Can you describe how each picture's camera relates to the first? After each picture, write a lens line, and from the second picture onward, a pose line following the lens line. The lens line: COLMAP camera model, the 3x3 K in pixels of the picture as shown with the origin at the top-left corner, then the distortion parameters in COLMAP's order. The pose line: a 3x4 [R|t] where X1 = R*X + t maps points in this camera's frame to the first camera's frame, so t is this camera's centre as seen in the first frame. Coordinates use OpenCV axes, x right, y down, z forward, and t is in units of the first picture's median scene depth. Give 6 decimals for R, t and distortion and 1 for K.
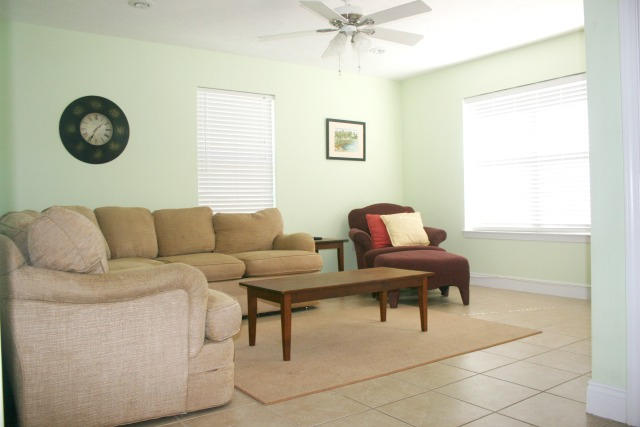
lens RADIAL K [[525.4, 0, 320.0], [0, 525.4, 213.5], [0, 0, 1]] dist [-0.161030, 0.145419]
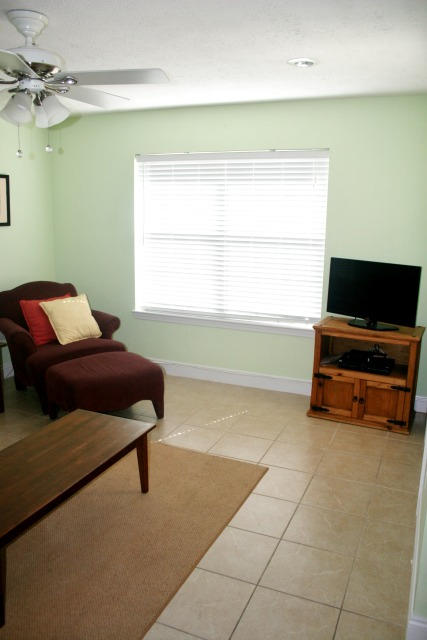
lens RADIAL K [[525.4, 0, 213.5], [0, 525.4, 320.0], [0, 0, 1]] dist [-0.161030, 0.145419]
pose [[0.852911, -0.080644, 0.515791, -0.077534], [-0.022153, 0.981516, 0.190092, -0.146983], [-0.521587, -0.173558, 0.835359, 0.230754]]
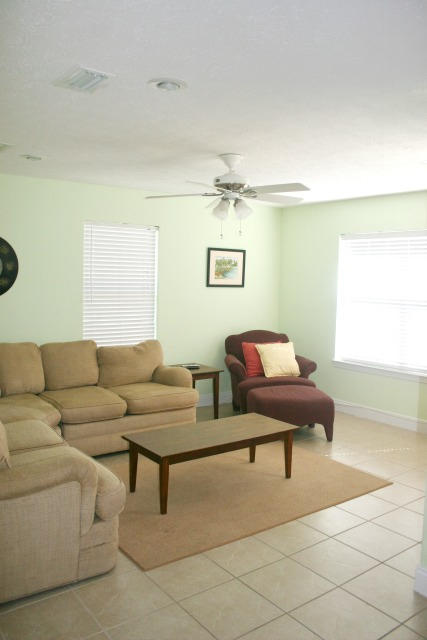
lens RADIAL K [[525.4, 0, 213.5], [0, 525.4, 320.0], [0, 0, 1]] dist [-0.161030, 0.145419]
pose [[0.998815, 0.038458, 0.029830, -0.002757], [-0.040362, 0.996996, 0.066105, -0.131073], [-0.027198, -0.067231, 0.997367, -0.055911]]
